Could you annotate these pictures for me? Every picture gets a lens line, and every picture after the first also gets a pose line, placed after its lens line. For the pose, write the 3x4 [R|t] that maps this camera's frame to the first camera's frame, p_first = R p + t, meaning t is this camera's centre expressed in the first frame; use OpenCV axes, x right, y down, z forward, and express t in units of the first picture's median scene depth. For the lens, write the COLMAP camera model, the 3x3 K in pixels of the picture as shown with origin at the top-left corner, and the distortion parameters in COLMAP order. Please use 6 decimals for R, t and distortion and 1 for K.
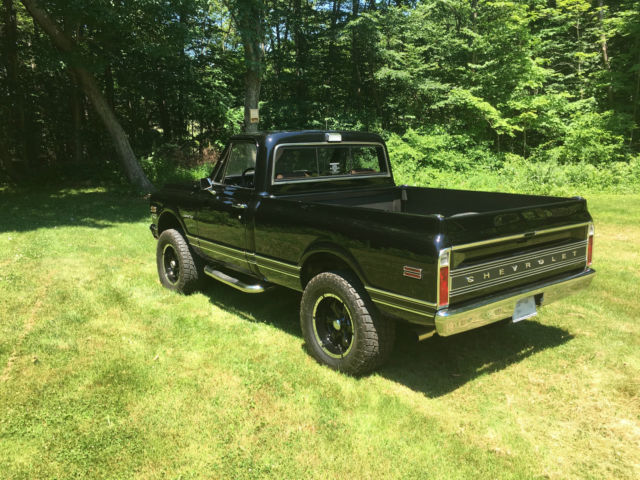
lens RADIAL K [[541.7, 0, 319.3], [0, 541.7, 236.7], [0, 0, 1]] dist [0.087274, -0.116527]
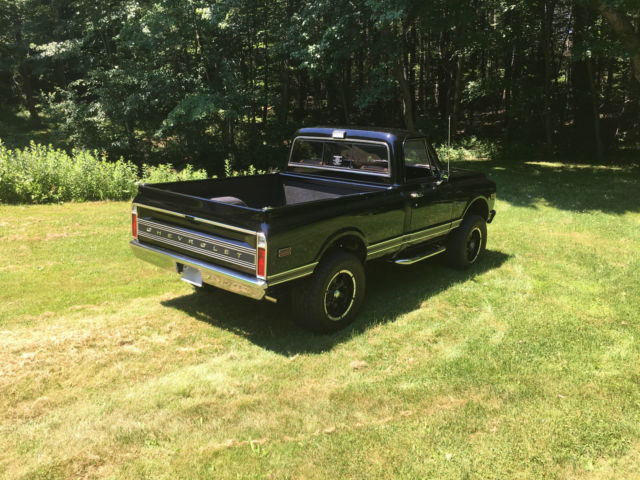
lens RADIAL K [[541.7, 0, 319.3], [0, 541.7, 236.7], [0, 0, 1]] dist [0.087274, -0.116527]
pose [[0.213087, 0.240150, -0.947060, 1.017605], [-0.201499, 0.959285, 0.197913, -0.167309], [0.956029, 0.148659, 0.252801, 0.599590]]
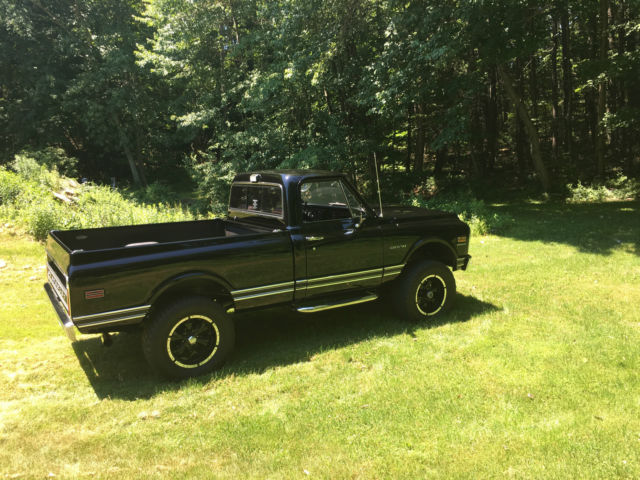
lens RADIAL K [[541.7, 0, 319.3], [0, 541.7, 236.7], [0, 0, 1]] dist [0.087274, -0.116527]
pose [[-0.112961, 0.152460, -0.981833, 1.006800], [-0.141396, 0.975634, 0.167765, -0.236257], [0.983487, 0.157778, -0.088651, 1.083353]]
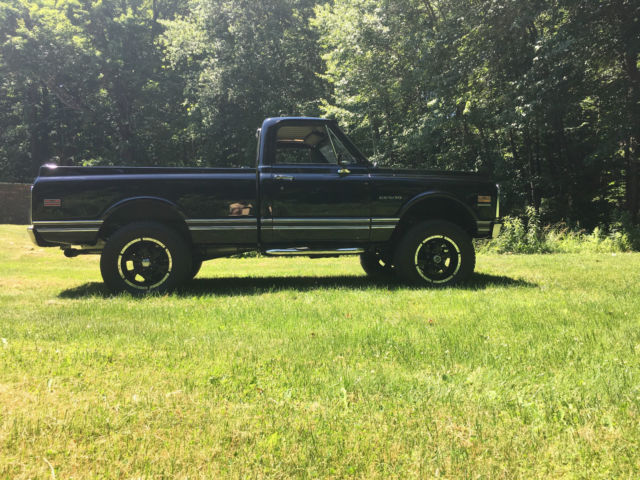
lens RADIAL K [[541.7, 0, 319.3], [0, 541.7, 236.7], [0, 0, 1]] dist [0.087274, -0.116527]
pose [[-0.494256, 0.015849, -0.869172, 0.851077], [-0.133610, 0.986569, 0.093967, -0.077490], [0.858988, 0.162573, -0.485500, 1.479876]]
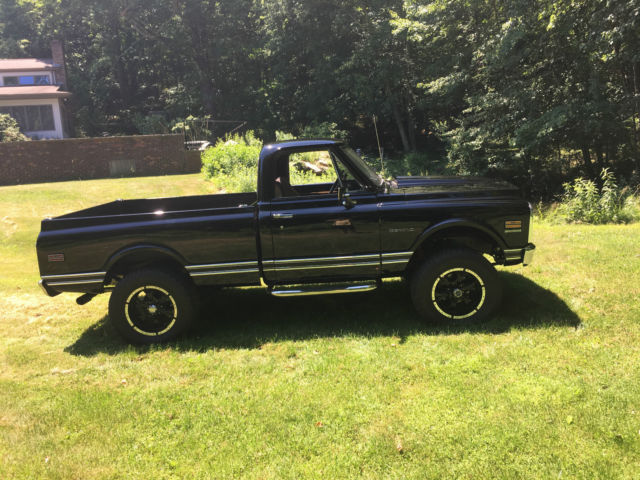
lens RADIAL K [[541.7, 0, 319.3], [0, 541.7, 236.7], [0, 0, 1]] dist [0.087274, -0.116527]
pose [[-0.629193, 0.184857, -0.754946, 0.705531], [-0.057916, 0.957455, 0.282713, -0.281881], [0.775088, 0.221605, -0.591718, 1.520269]]
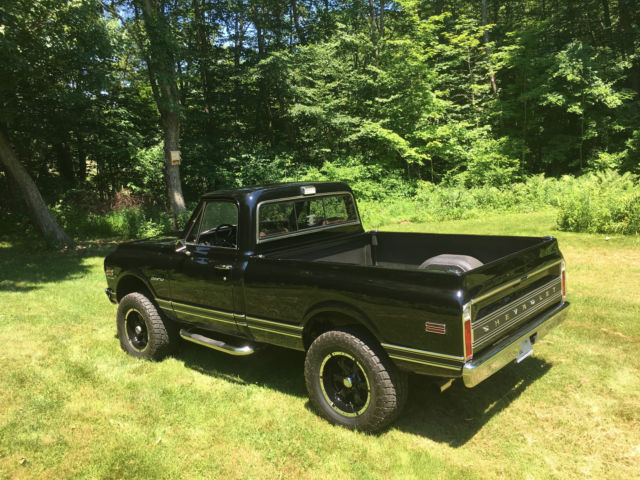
lens RADIAL K [[542.3, 0, 320.0], [0, 542.3, 240.0], [0, 0, 1]] dist [0.093427, -0.125197]
pose [[0.982555, -0.073893, 0.170661, -0.113439], [0.081773, 0.995864, -0.039608, -0.042280], [-0.167028, 0.052873, 0.984533, 0.005328]]
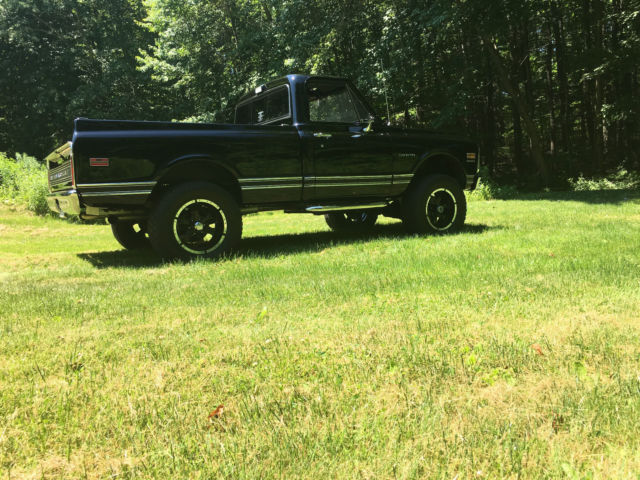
lens RADIAL K [[541.7, 0, 319.3], [0, 541.7, 236.7], [0, 0, 1]] dist [0.087274, -0.116527]
pose [[-0.110182, 0.098260, -0.989042, 1.014427], [-0.125156, 0.985809, 0.111882, -0.017790], [0.986000, 0.136112, -0.096321, 1.098915]]
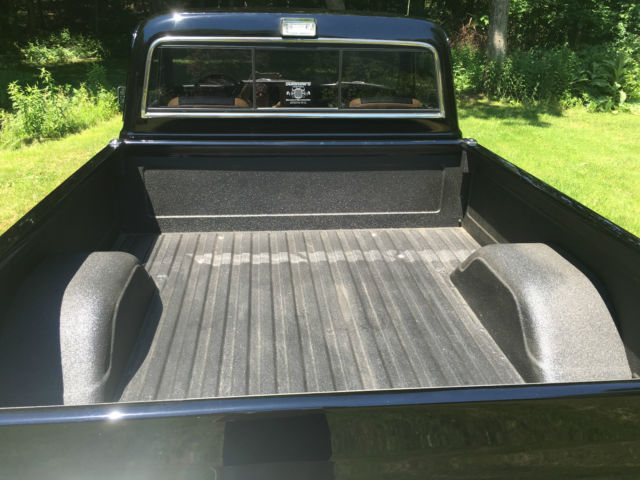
lens RADIAL K [[542.3, 0, 320.0], [0, 542.3, 240.0], [0, 0, 1]] dist [0.093427, -0.125197]
pose [[0.848880, 0.229042, -0.476384, 0.277702], [-0.121256, 0.961590, 0.246255, -0.105952], [0.514489, -0.151277, 0.844048, 0.487299]]
